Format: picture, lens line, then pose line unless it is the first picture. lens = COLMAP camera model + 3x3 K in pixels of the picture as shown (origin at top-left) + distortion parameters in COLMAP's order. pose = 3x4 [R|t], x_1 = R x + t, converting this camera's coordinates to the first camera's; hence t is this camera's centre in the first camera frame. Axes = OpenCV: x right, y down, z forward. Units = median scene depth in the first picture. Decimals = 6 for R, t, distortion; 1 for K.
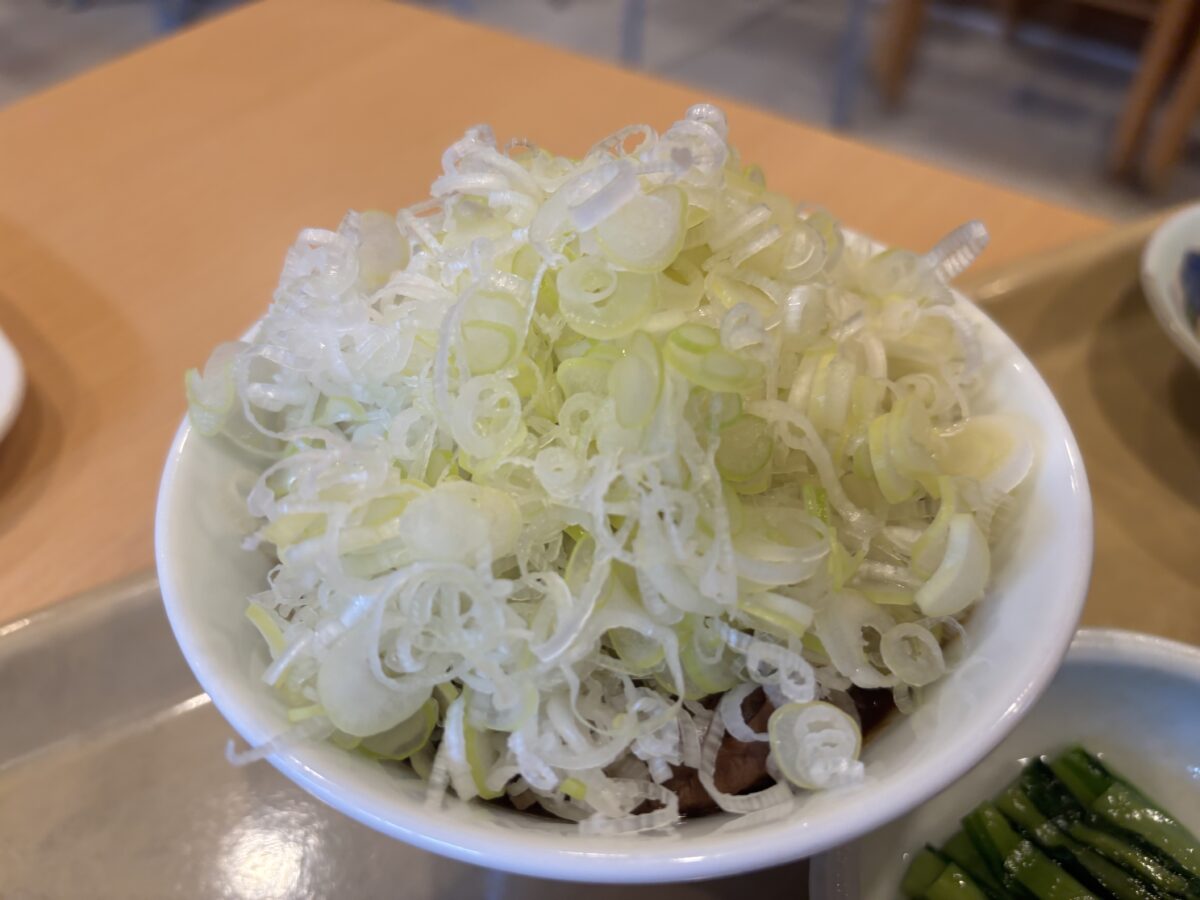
lens RADIAL K [[931.3, 0, 600.0], [0, 931.3, 450.0], [0, 0, 1]] dist [-0.004182, -0.002773]
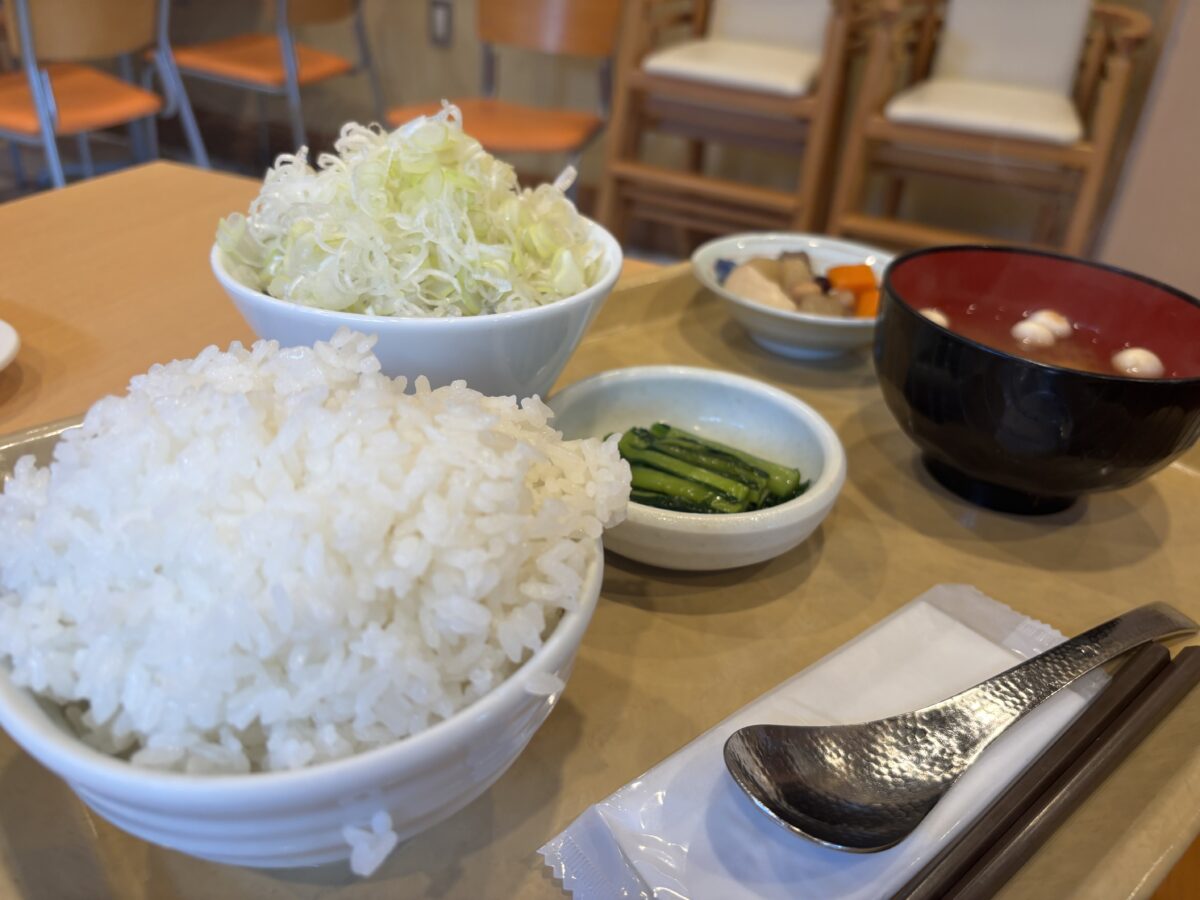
lens RADIAL K [[931.3, 0, 600.0], [0, 931.3, 450.0], [0, 0, 1]] dist [-0.004182, -0.002773]
pose [[0.966313, -0.050382, 0.252391, -0.193712], [0.117123, 0.959309, -0.256921, 1.290652], [-0.229177, 0.277827, 0.932893, -1.269421]]
